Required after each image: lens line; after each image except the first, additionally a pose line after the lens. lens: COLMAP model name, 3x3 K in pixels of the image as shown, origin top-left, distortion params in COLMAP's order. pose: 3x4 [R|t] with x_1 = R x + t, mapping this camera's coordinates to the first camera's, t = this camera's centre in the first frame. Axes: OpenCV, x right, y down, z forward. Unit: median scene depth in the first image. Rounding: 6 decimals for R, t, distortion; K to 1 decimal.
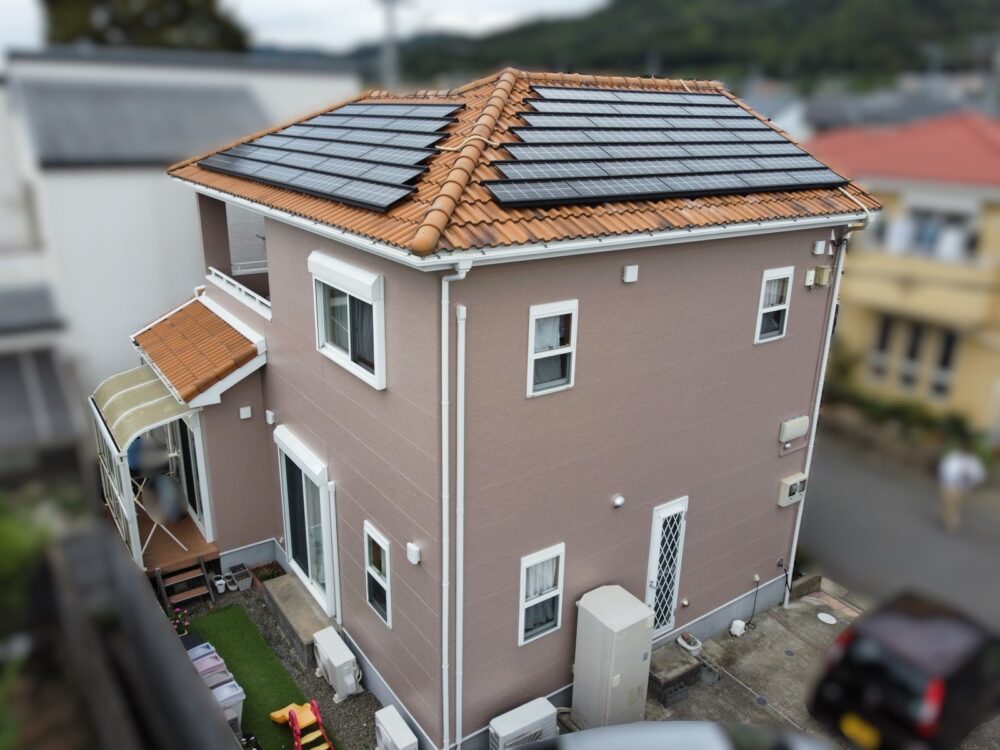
lens RADIAL K [[773.8, 0, 500.0], [0, 773.8, 375.0], [0, 0, 1]] dist [-0.003414, -0.003424]
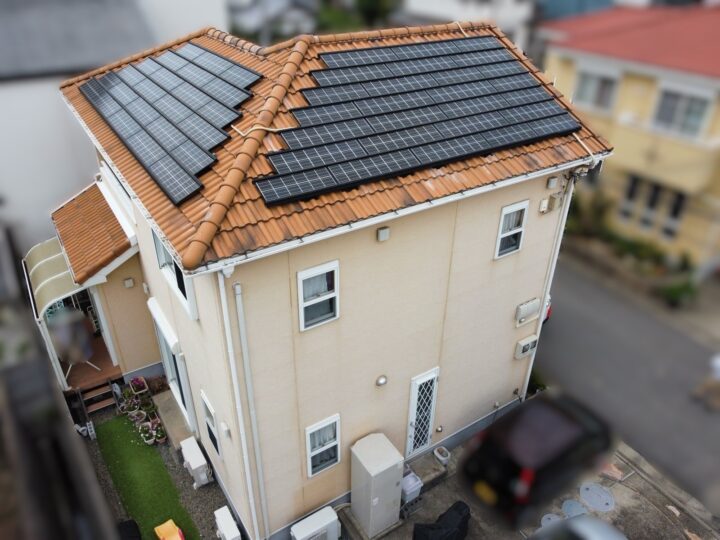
lens RADIAL K [[555.1, 0, 360.0], [0, 555.1, 270.0], [0, 0, 1]] dist [-0.002985, -0.008156]
pose [[0.999240, 0.013923, -0.036420, 0.138658], [-0.005423, 0.974622, 0.223792, -0.235018], [0.038612, -0.223424, 0.973956, 0.076142]]
